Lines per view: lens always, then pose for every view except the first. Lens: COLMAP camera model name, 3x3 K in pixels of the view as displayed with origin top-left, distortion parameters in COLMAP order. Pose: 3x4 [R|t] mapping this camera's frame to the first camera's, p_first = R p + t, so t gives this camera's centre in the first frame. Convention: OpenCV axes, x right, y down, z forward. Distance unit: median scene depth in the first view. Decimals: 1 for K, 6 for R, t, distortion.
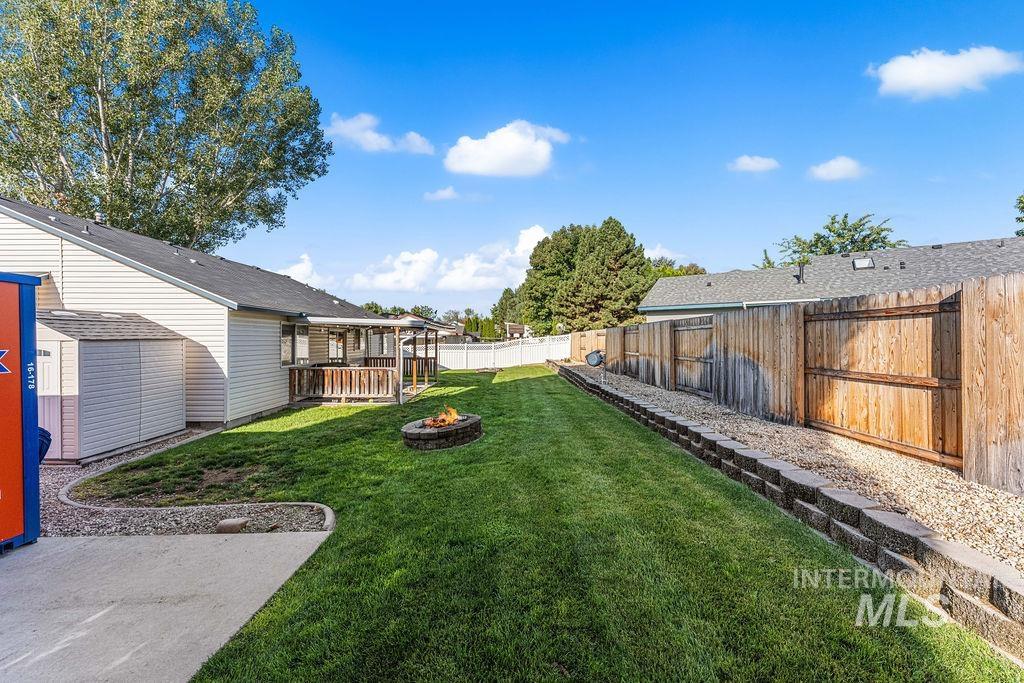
lens RADIAL K [[419.4, 0, 508.0], [0, 419.4, 328.8], [0, 0, 1]] dist [0.000866, -0.000402]
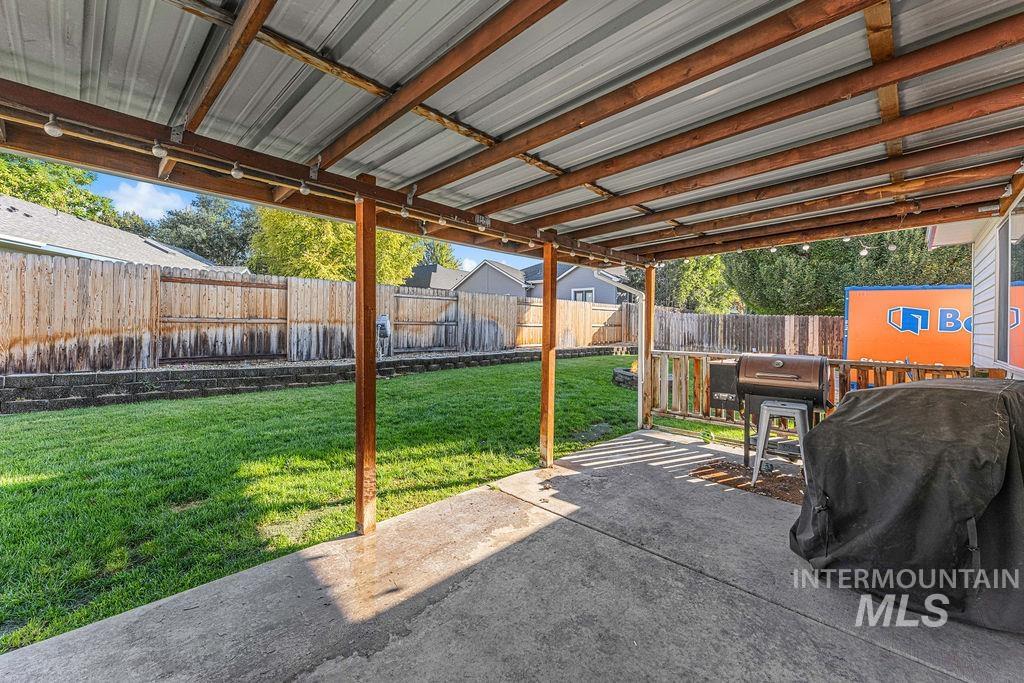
lens RADIAL K [[419.4, 0, 508.0], [0, 419.4, 328.8], [0, 0, 1]] dist [0.000866, -0.000402]
pose [[-0.714475, -0.019383, 0.699392, -0.560949], [-0.033275, 0.999426, -0.006295, 0.086722], [-0.698869, -0.027770, -0.714711, 1.679542]]
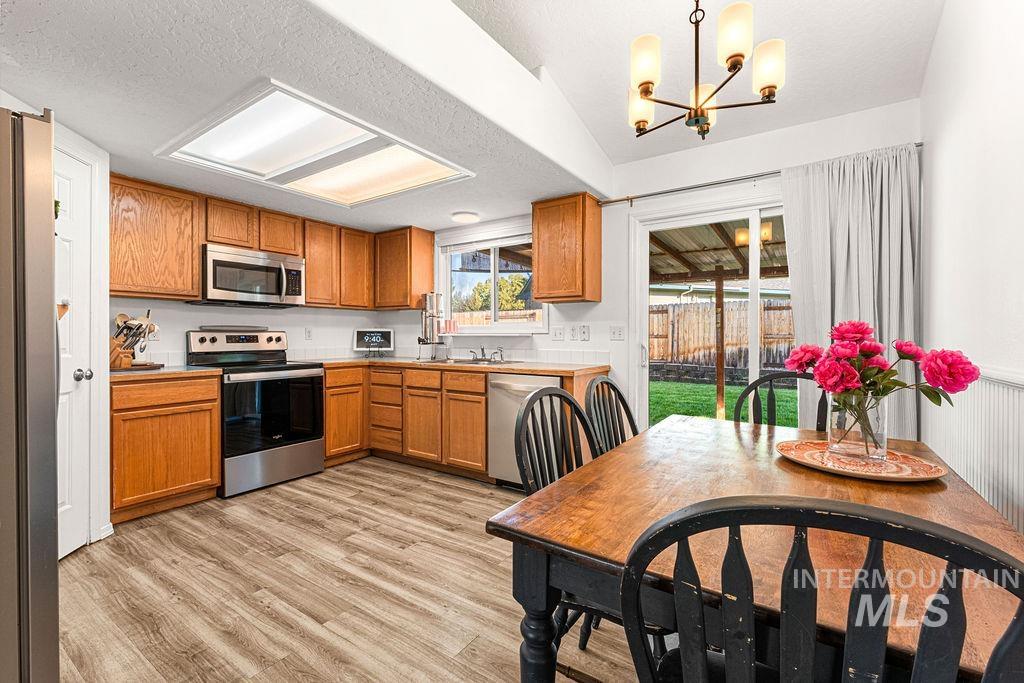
lens RADIAL K [[449.3, 0, 508.7], [0, 449.3, 339.2], [0, 0, 1]] dist [0.001329, 0.000041]
pose [[0.584536, -0.004282, 0.811357, -0.975548], [-0.018456, 0.999657, 0.018572, 0.083670], [-0.811158, -0.025830, 0.584256, 1.420864]]
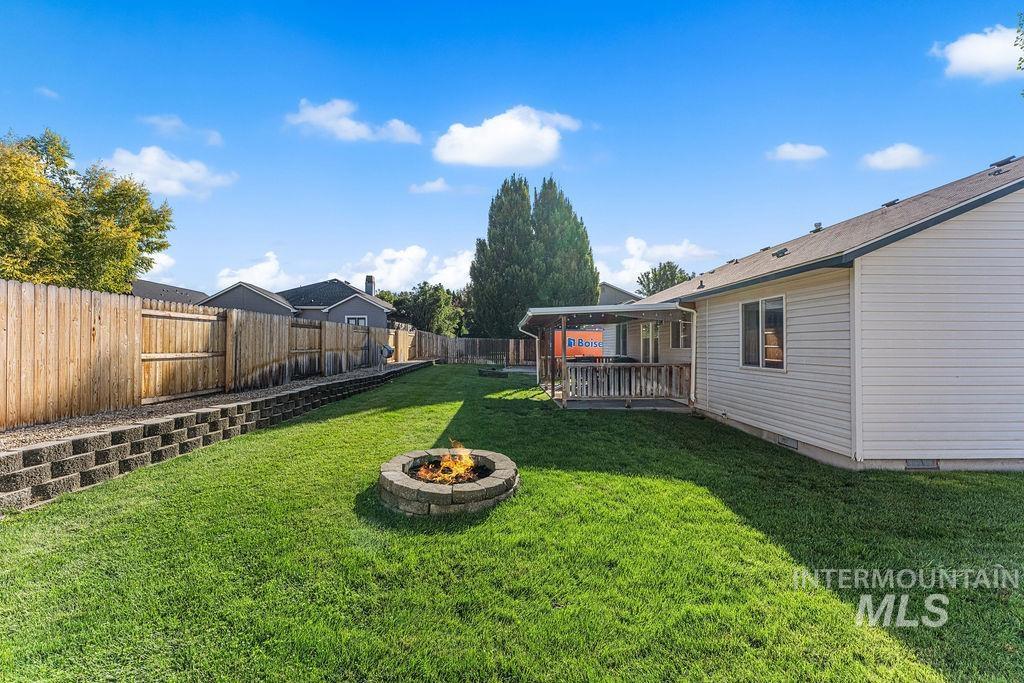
lens RADIAL K [[410.5, 0, 507.2], [0, 410.5, 340.2], [0, 0, 1]] dist [0.000831, -0.000507]
pose [[-0.999990, 0.001229, 0.004327, -0.196015], [0.001087, 0.999471, -0.032520, 0.093079], [-0.004365, -0.032514, -0.999462, 2.715634]]
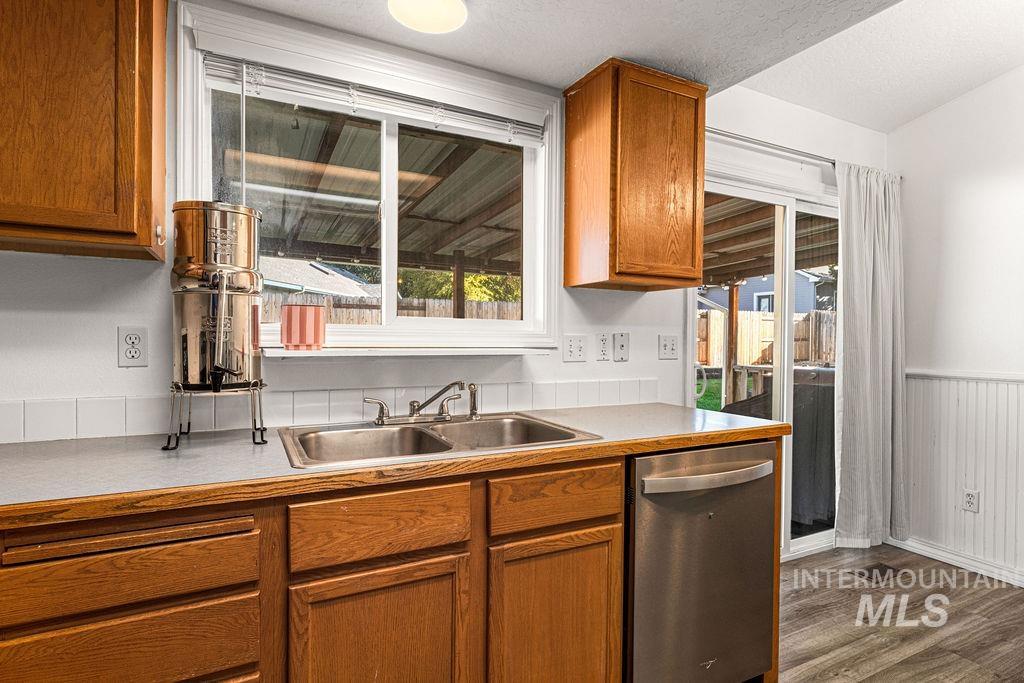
lens RADIAL K [[525.2, 0, 509.1], [0, 525.2, 344.5], [0, 0, 1]] dist [-0.000538, -0.000480]
pose [[-0.439370, -0.014709, 0.898186, -0.821744], [-0.027680, 0.999613, 0.002830, 0.083768], [-0.897880, -0.023619, -0.439607, 1.743663]]
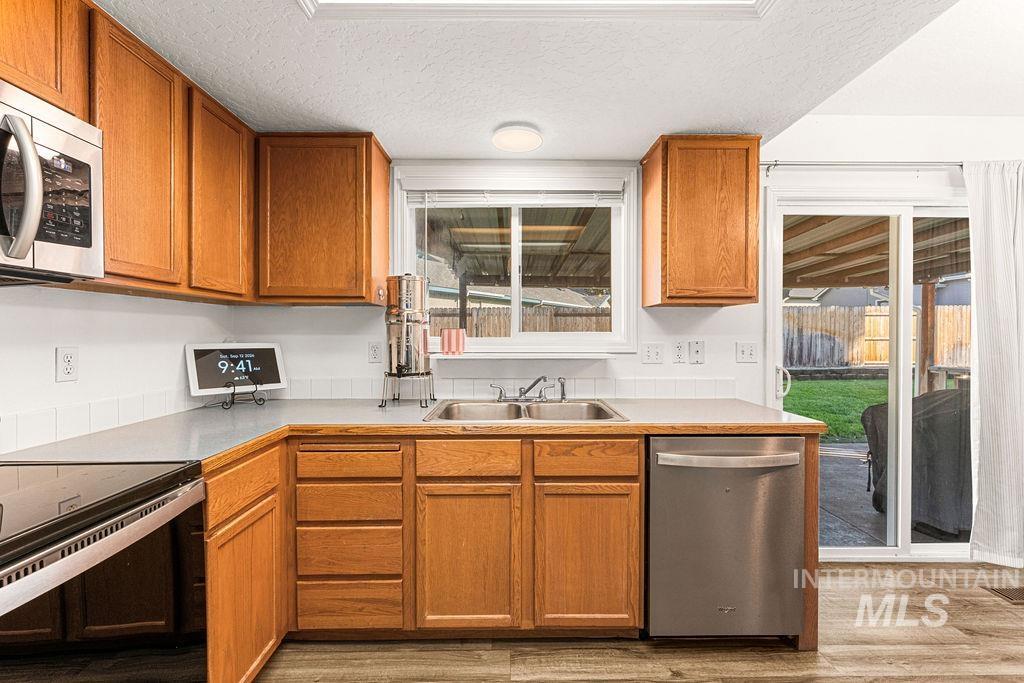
lens RADIAL K [[419.2, 0, 512.5], [0, 419.2, 338.0], [0, 0, 1]] dist [-0.000752, -0.000240]
pose [[0.009028, -0.005712, 0.999943, -0.869287], [-0.021072, 0.999761, 0.005902, 0.076864], [-0.999737, -0.021124, 0.008905, 1.695380]]
